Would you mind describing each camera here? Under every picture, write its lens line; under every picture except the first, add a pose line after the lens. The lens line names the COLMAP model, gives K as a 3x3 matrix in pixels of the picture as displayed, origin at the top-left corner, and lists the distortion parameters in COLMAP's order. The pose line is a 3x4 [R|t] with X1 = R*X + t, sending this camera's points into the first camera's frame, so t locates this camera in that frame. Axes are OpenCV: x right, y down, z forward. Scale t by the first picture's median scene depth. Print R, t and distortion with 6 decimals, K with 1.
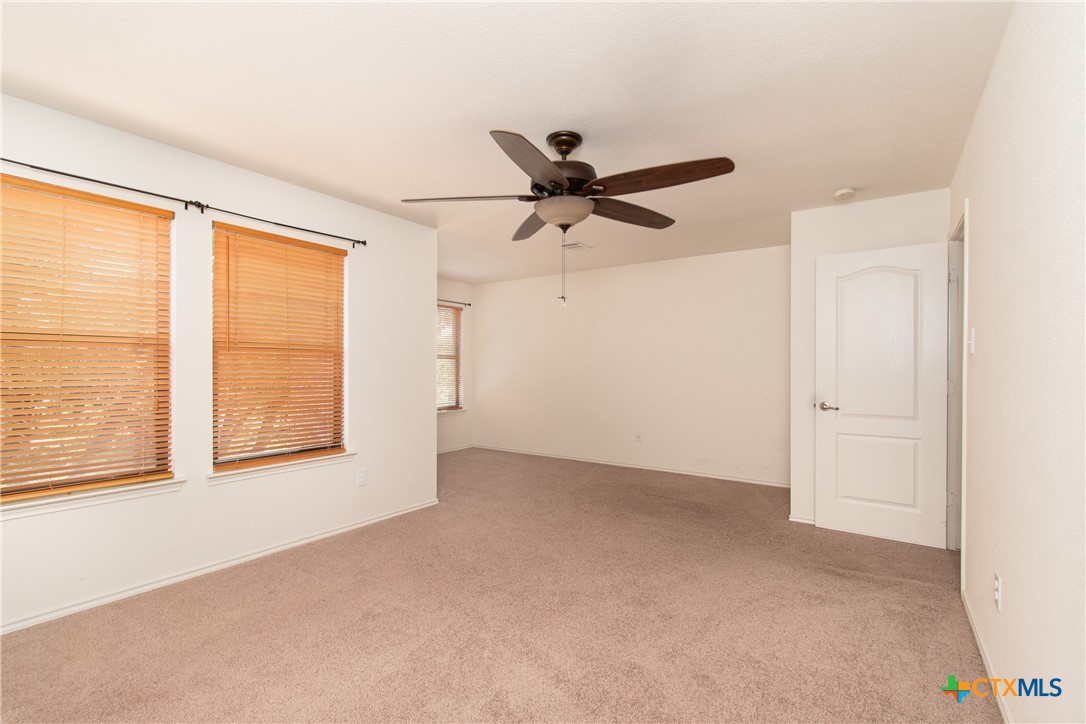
lens RADIAL K [[488.7, 0, 538.4], [0, 488.7, 366.0], [0, 0, 1]] dist [0.003990, 0.000090]
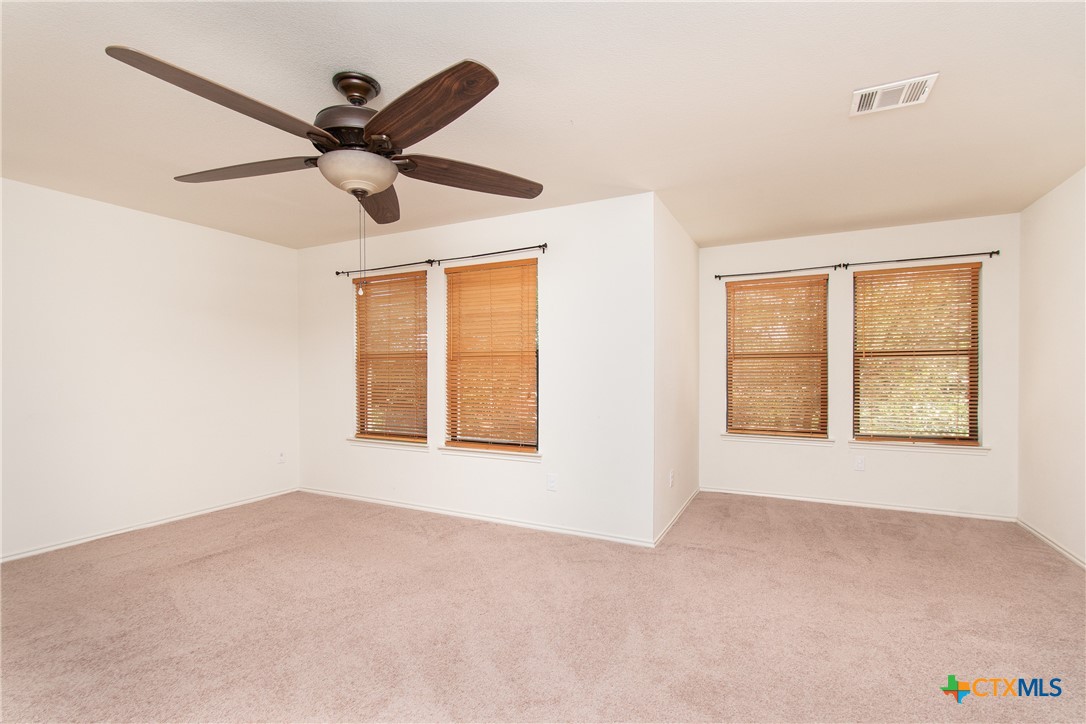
lens RADIAL K [[488.7, 0, 538.4], [0, 488.7, 366.0], [0, 0, 1]] dist [0.003990, 0.000090]
pose [[0.167470, -0.016316, -0.985742, 0.722729], [0.005108, 0.999864, -0.015682, 0.010227], [0.985864, -0.002409, 0.167531, 0.950429]]
